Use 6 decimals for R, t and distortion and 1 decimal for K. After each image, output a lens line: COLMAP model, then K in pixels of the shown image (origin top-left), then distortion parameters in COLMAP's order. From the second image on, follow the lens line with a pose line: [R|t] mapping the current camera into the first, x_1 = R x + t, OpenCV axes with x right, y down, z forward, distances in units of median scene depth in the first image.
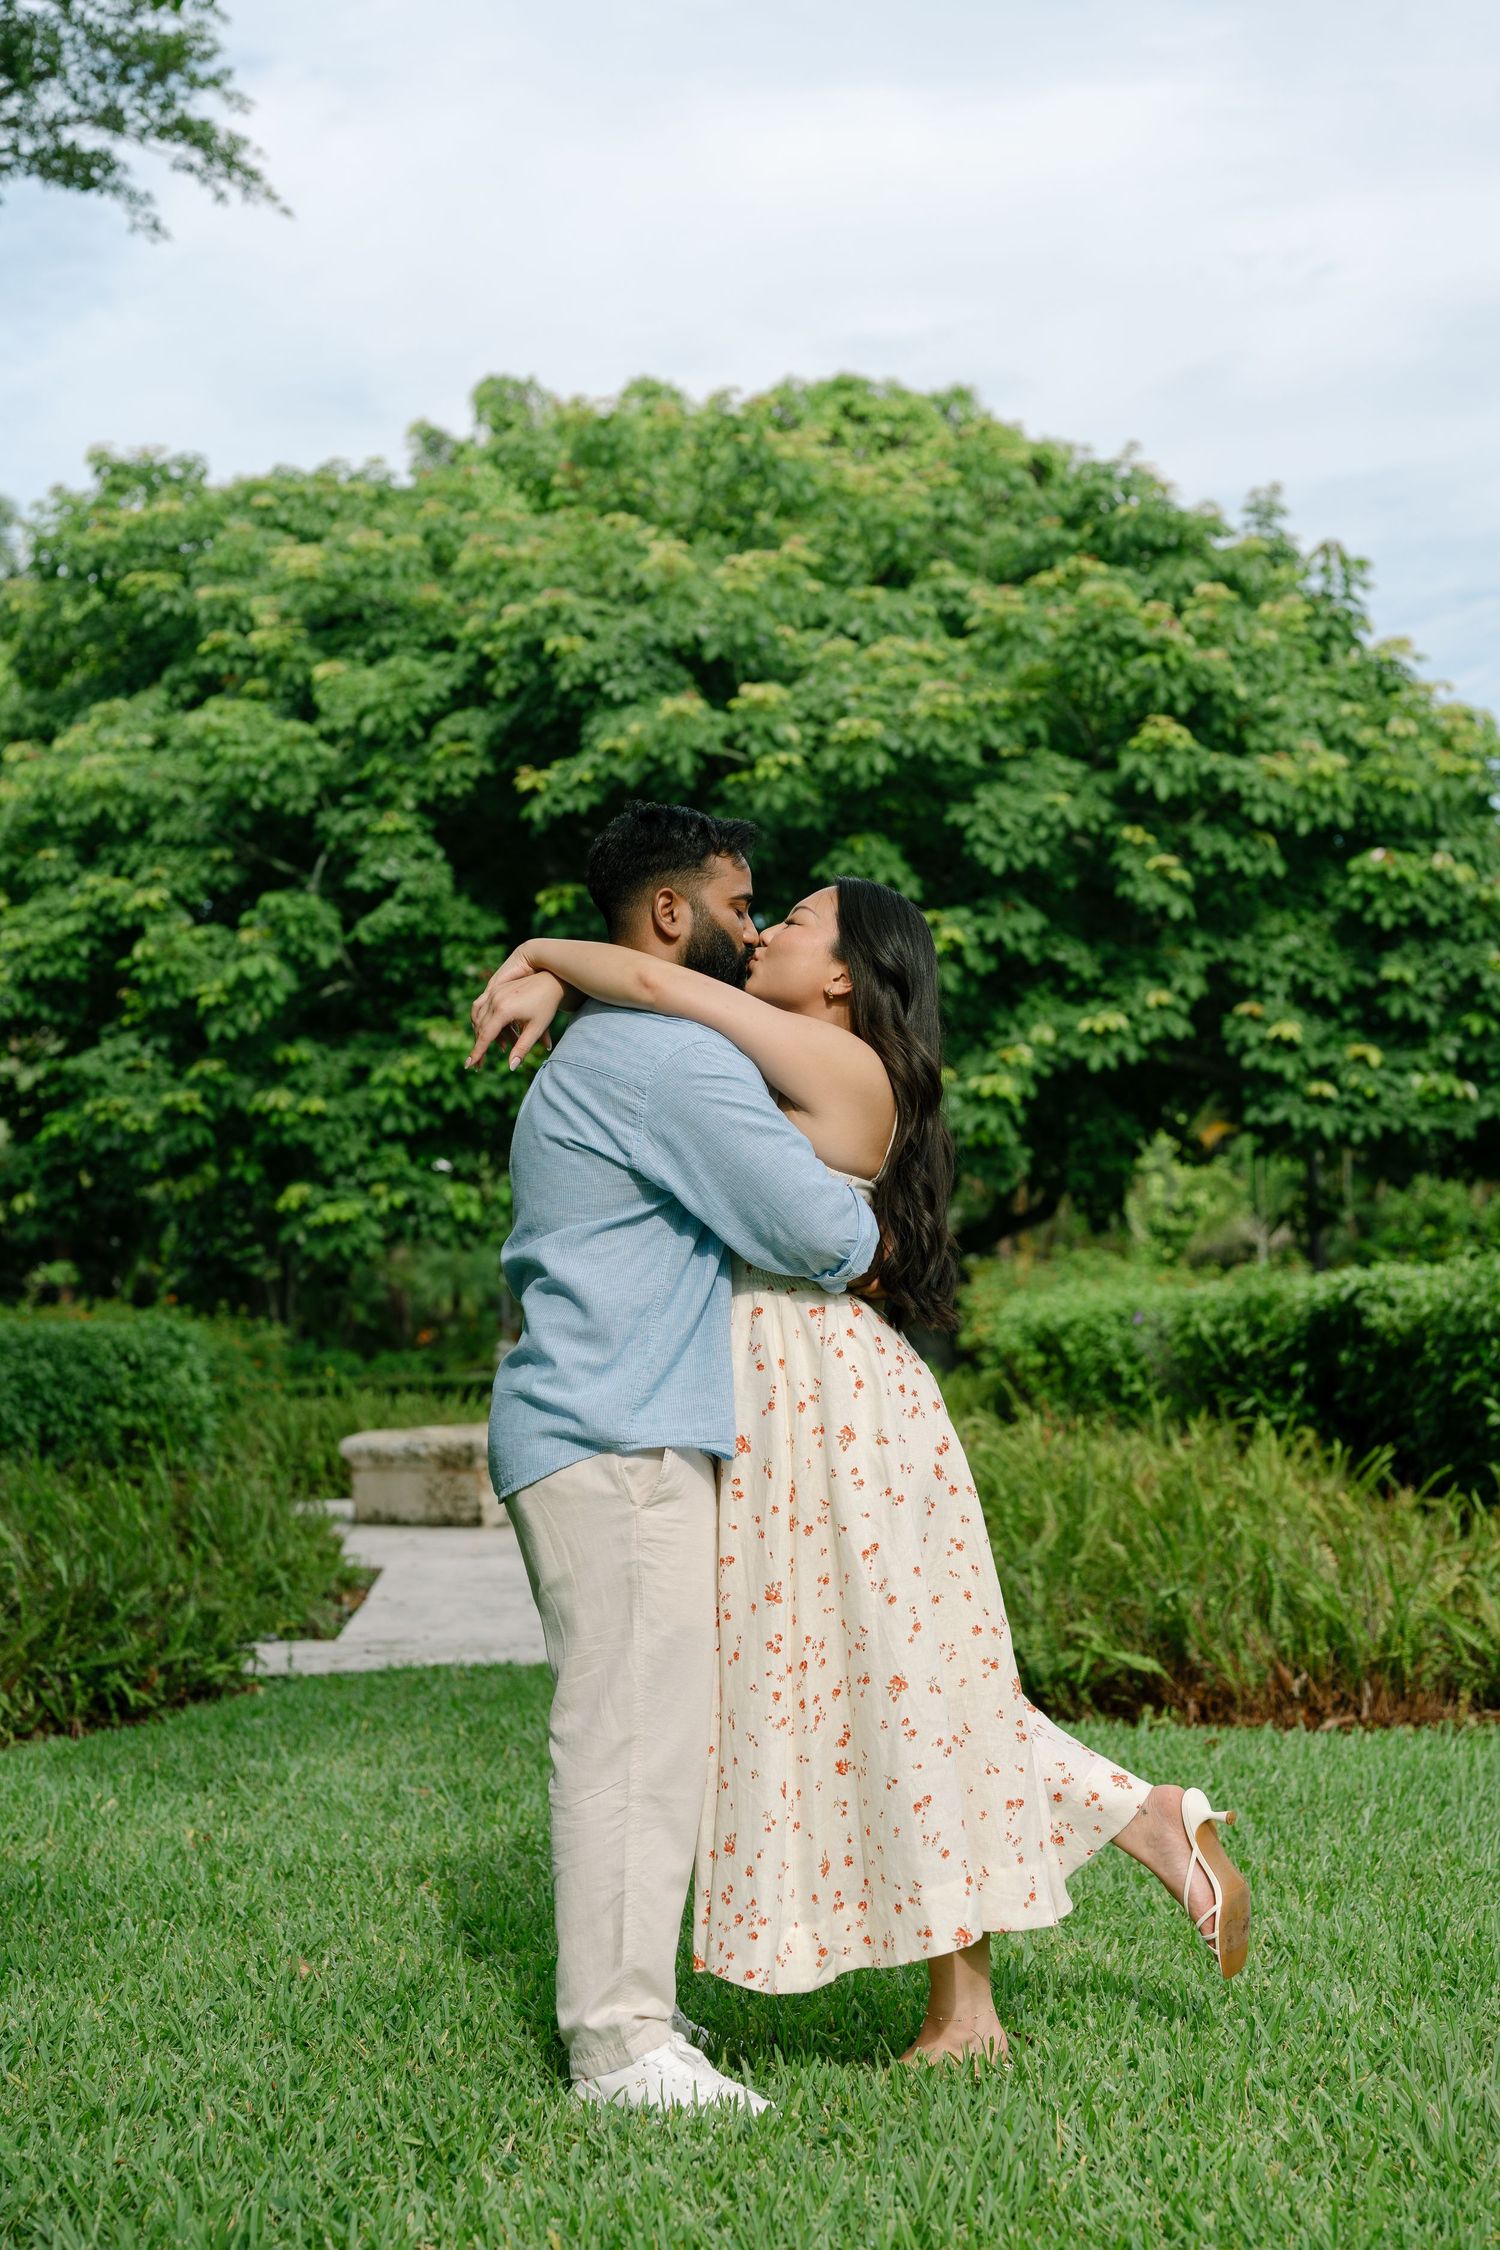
lens RADIAL K [[3140.8, 0, 739.5], [0, 3140.8, 1234.3], [0, 0, 1]] dist [-0.010194, -0.005274]
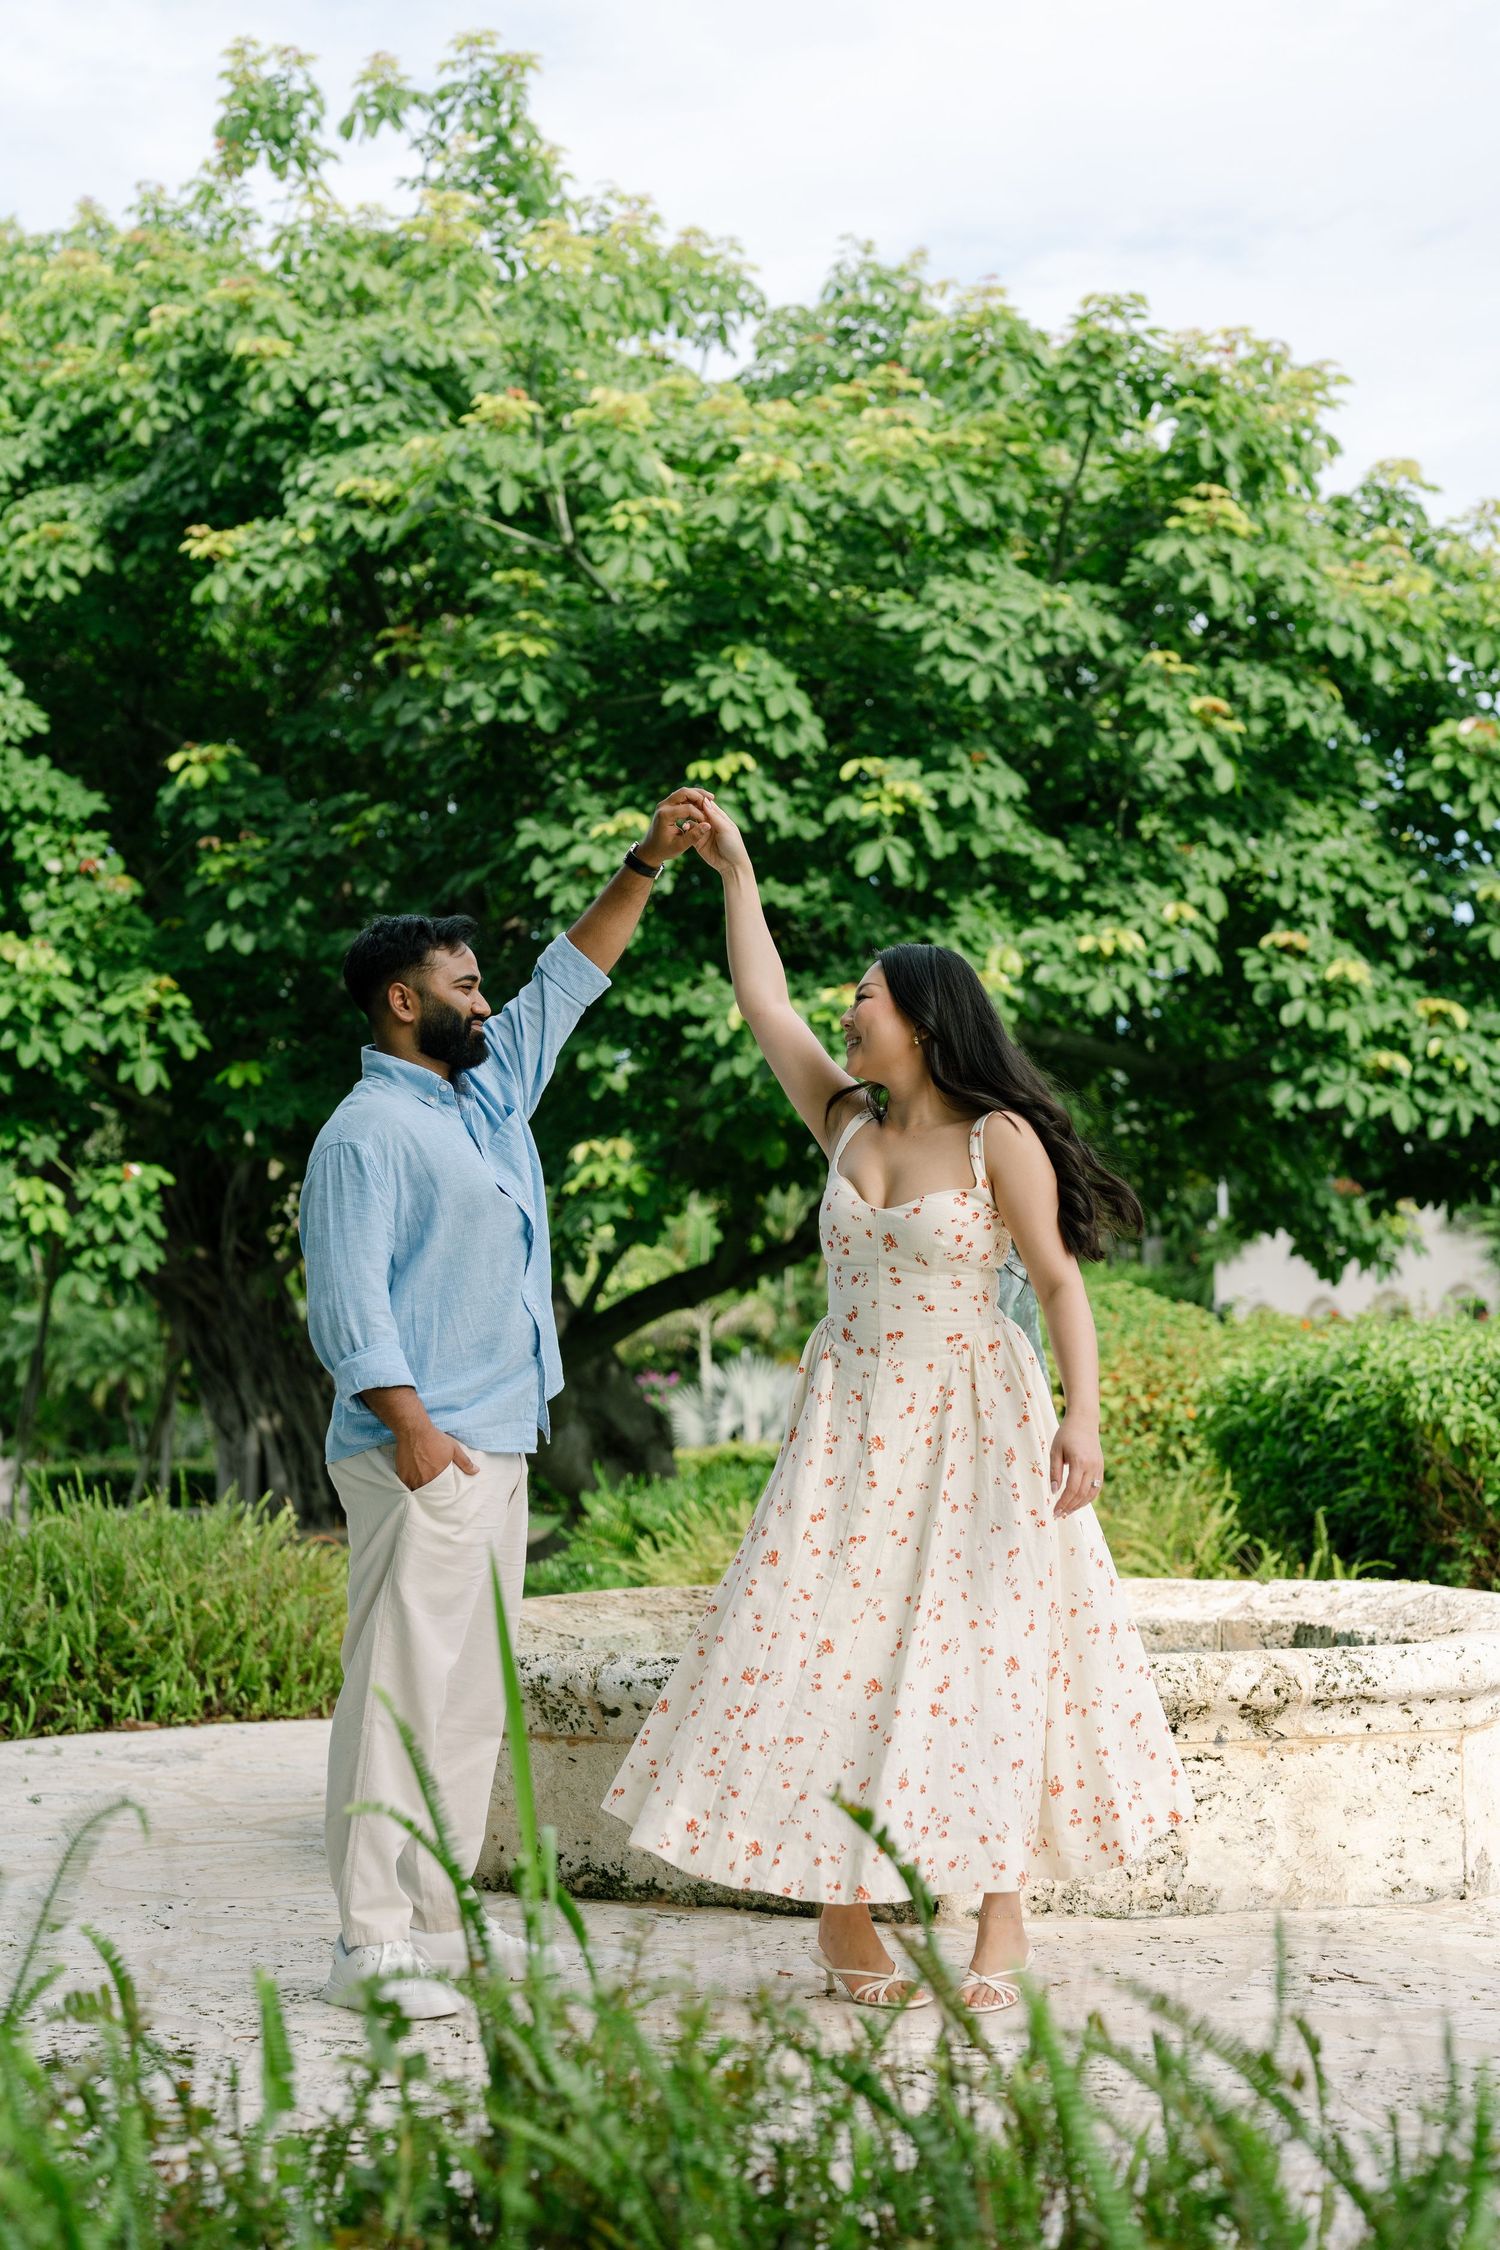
lens RADIAL K [[3011.2, 0, 754.6], [0, 3011.2, 1150.5], [0, 0, 1]] dist [-0.010242, -0.003881]
pose [[0.971639, 0.031874, 0.234310, -0.102310], [-0.016577, 0.997618, -0.066965, 0.019784], [-0.235886, 0.061182, 0.969853, 0.398003]]
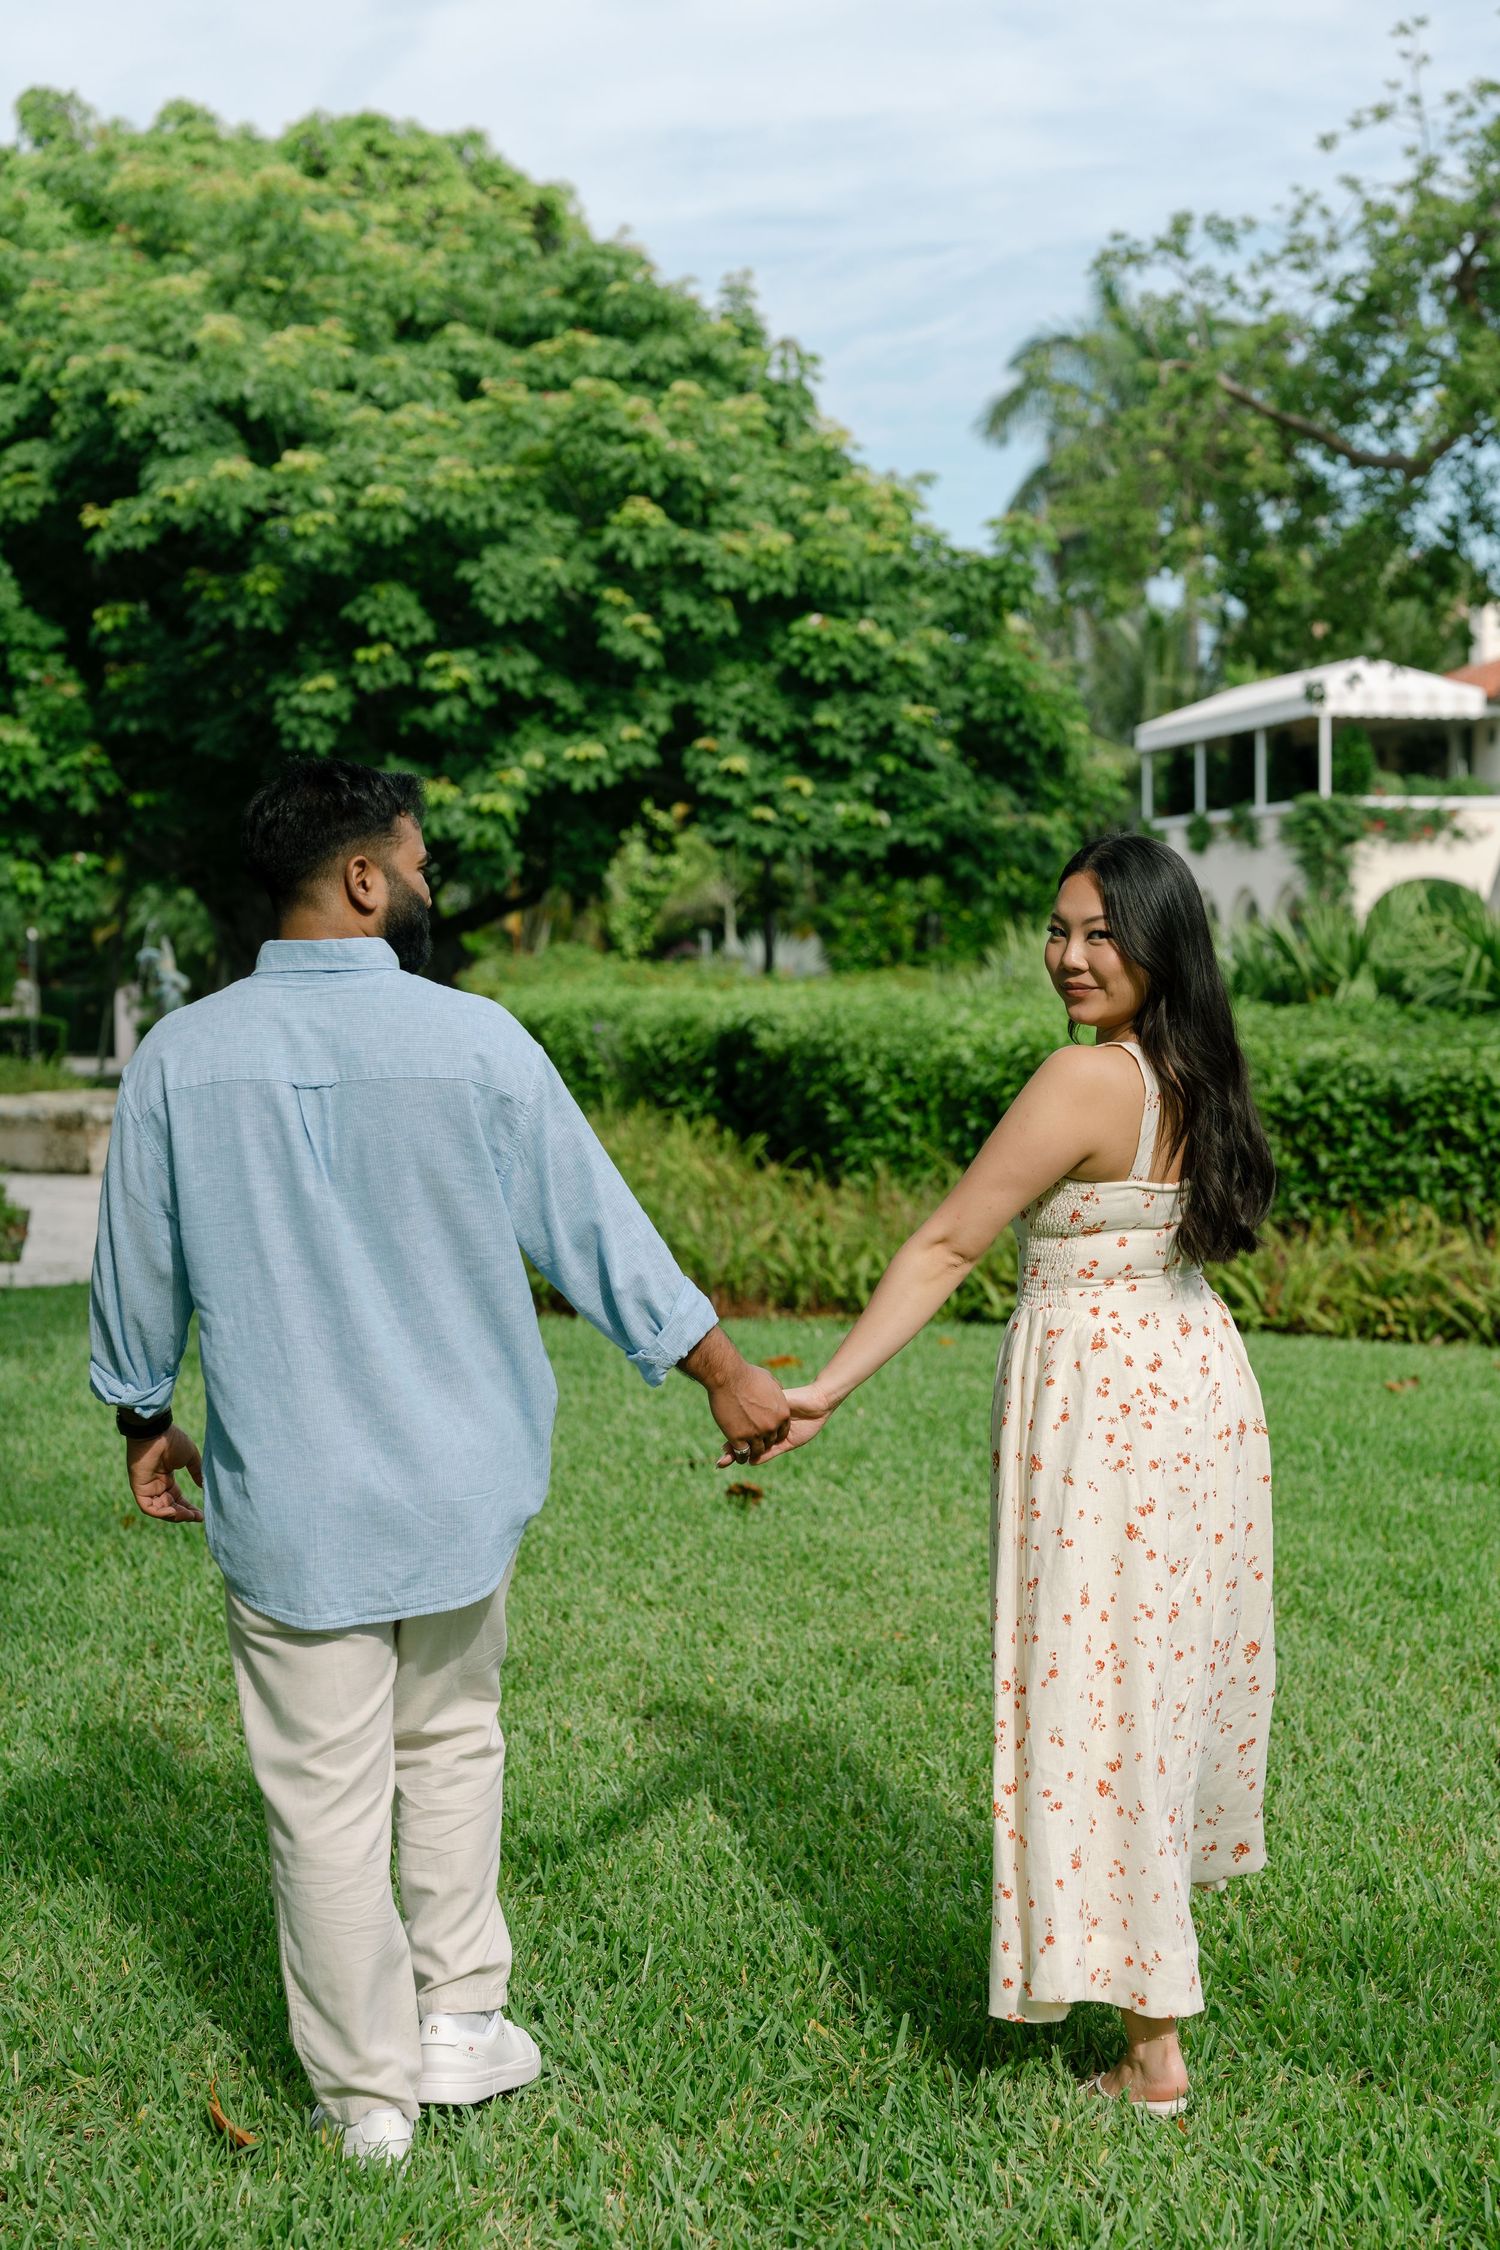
lens RADIAL K [[3004.7, 0, 747.9], [0, 3004.7, 1084.6], [0, 0, 1]] dist [0.006055, 0.408181]
pose [[0.985544, 0.017579, 0.168505, -0.013590], [-0.029272, 0.997313, 0.067162, -0.019467], [-0.166872, -0.071123, 0.983410, -0.144960]]
